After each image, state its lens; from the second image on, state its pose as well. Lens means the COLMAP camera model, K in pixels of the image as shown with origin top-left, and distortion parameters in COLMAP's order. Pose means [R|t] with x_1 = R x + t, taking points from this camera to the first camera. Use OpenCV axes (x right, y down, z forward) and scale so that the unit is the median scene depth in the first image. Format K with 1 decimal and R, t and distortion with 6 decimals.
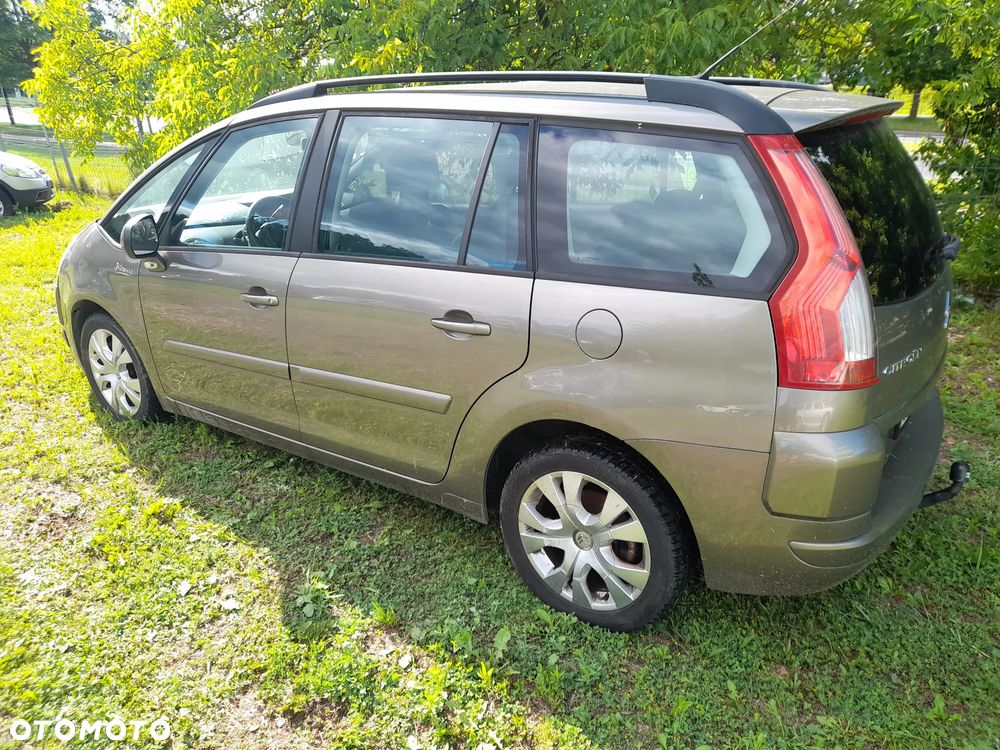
lens RADIAL K [[739.2, 0, 498.5], [0, 739.2, 377.3], [0, 0, 1]] dist [0.044222, -0.035302]
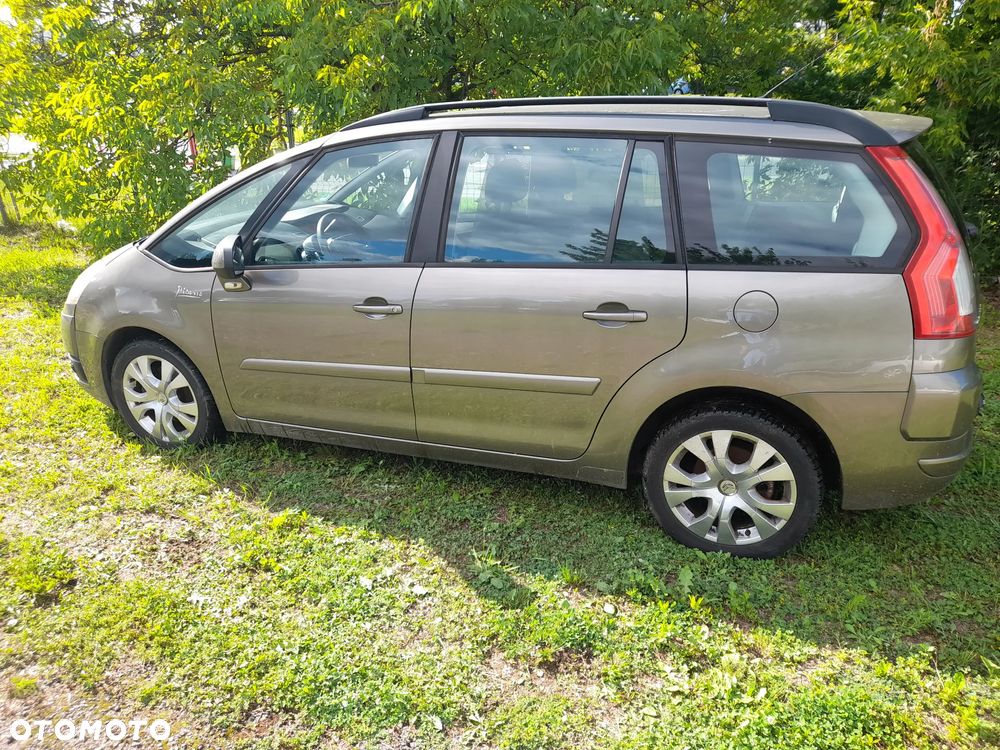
lens RADIAL K [[738.7, 0, 500.0], [0, 738.7, 375.0], [0, 0, 1]] dist [0.048319, -0.040444]
pose [[0.970906, -0.091277, 0.221384, -0.478368], [0.093140, 0.995651, 0.002034, 0.003037], [-0.220606, 0.018645, 0.975185, -0.083401]]
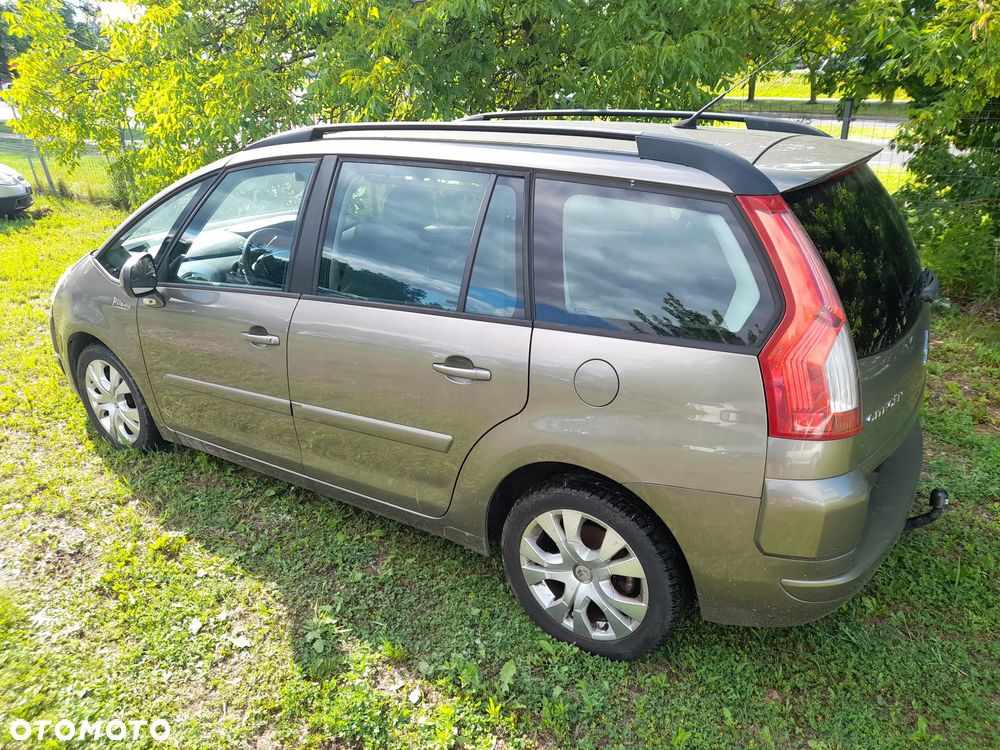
lens RADIAL K [[738.7, 0, 500.0], [0, 738.7, 375.0], [0, 0, 1]] dist [0.048319, -0.040444]
pose [[0.999548, -0.019326, 0.023022, -0.020545], [0.019034, 0.999736, 0.012843, -0.073958], [-0.023264, -0.012399, 0.999652, -0.035305]]
